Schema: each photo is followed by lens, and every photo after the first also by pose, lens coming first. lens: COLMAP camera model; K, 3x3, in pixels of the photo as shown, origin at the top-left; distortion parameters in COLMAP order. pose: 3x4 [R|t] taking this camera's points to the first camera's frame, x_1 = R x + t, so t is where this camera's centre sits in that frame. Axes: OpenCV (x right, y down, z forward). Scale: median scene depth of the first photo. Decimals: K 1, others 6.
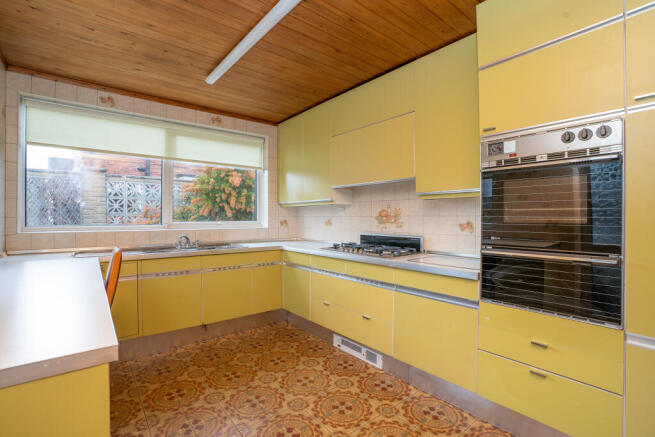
lens RADIAL K [[304.7, 0, 318.0], [0, 304.7, 216.9], [0, 0, 1]] dist [-0.034188, 0.007607]
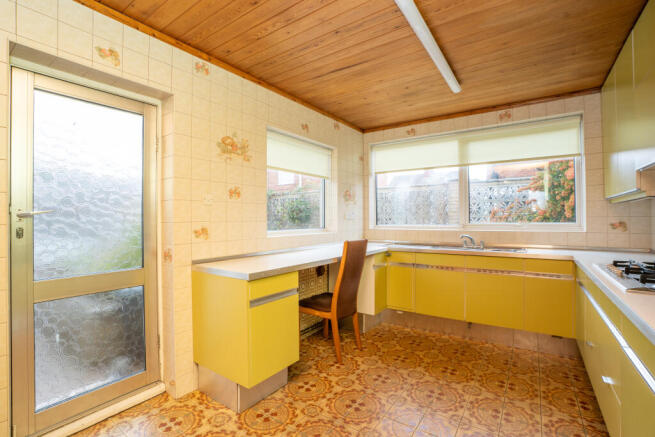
lens RADIAL K [[301.6, 0, 323.4], [0, 301.6, 217.1], [0, 0, 1]] dist [-0.074120, 0.027583]
pose [[0.285062, -0.008709, -0.958469, 0.457721], [0.006958, 0.999951, -0.007017, -0.000361], [0.958484, -0.004669, 0.285109, 0.237176]]
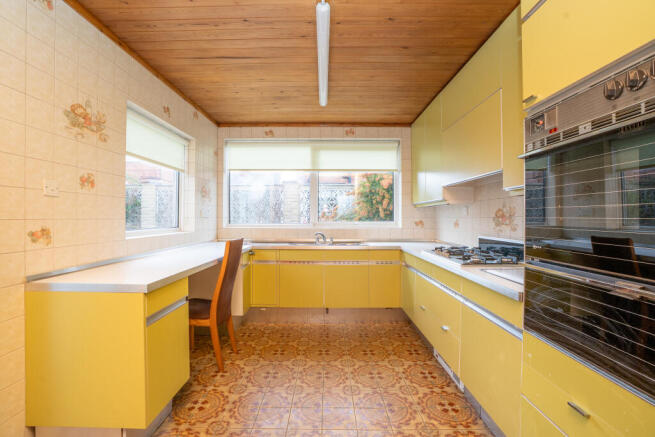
lens RADIAL K [[301.6, 0, 323.4], [0, 301.6, 217.1], [0, 0, 1]] dist [-0.074120, 0.027583]
pose [[0.780237, 0.000027, -0.625484, 0.354596], [-0.000603, 1.000000, -0.000709, -0.000325], [0.625484, 0.000930, 0.780237, 0.072604]]
